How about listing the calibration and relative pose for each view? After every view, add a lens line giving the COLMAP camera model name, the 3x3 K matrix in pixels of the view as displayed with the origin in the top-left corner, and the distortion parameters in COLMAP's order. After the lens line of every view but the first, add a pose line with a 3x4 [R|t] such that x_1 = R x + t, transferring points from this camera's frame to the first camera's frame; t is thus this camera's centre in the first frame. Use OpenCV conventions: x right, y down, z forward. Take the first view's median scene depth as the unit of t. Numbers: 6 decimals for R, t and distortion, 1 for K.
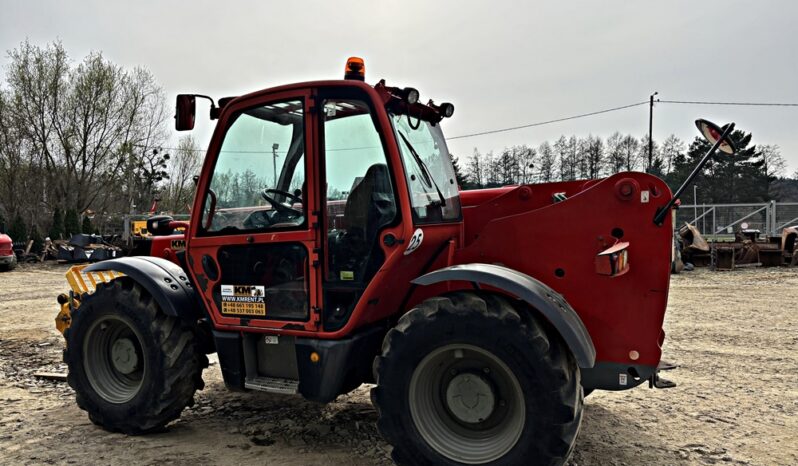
lens RADIAL K [[603.1, 0, 396.3], [0, 603.1, 232.3], [0, 0, 1]] dist [0.052206, -0.065212]
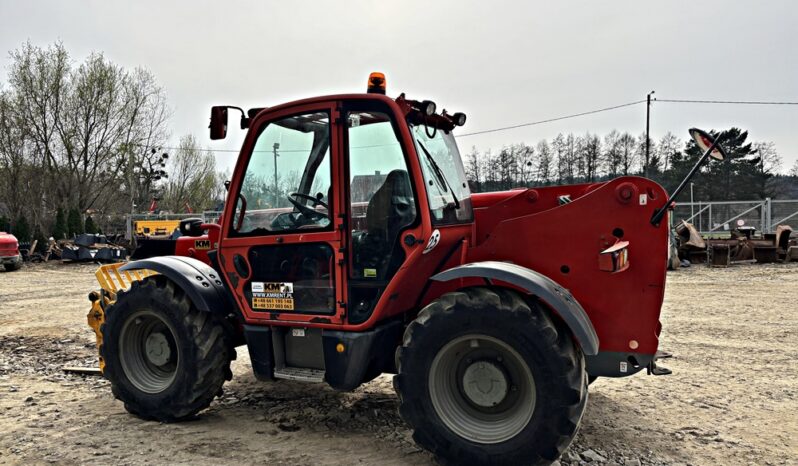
lens RADIAL K [[603.1, 0, 398.6], [0, 603.1, 231.5], [0, 0, 1]] dist [0.052206, -0.065212]
pose [[0.999968, -0.003970, 0.007008, -0.032057], [0.003956, 0.999990, 0.001945, -0.004130], [-0.007015, -0.001917, 0.999974, -0.075034]]
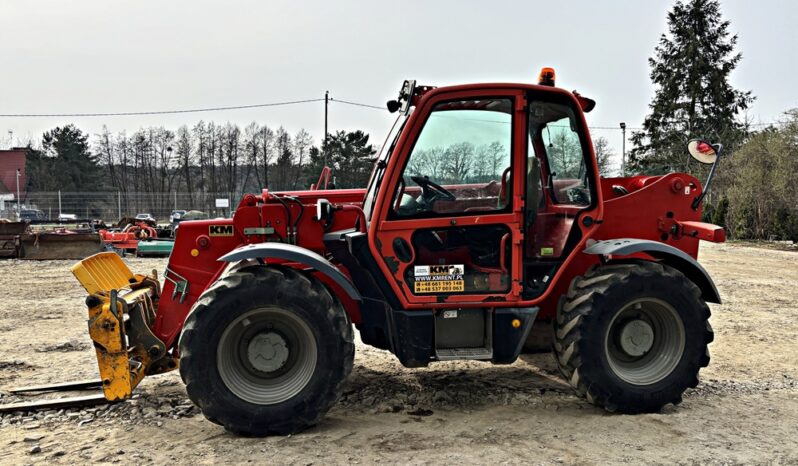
lens RADIAL K [[603.1, 0, 399.2], [0, 603.1, 230.8], [0, 0, 1]] dist [0.052206, -0.065212]
pose [[0.820420, -0.015090, 0.571562, -0.847124], [0.003579, 0.999768, 0.021258, 0.003942], [-0.571750, -0.015395, 0.820284, 0.157368]]
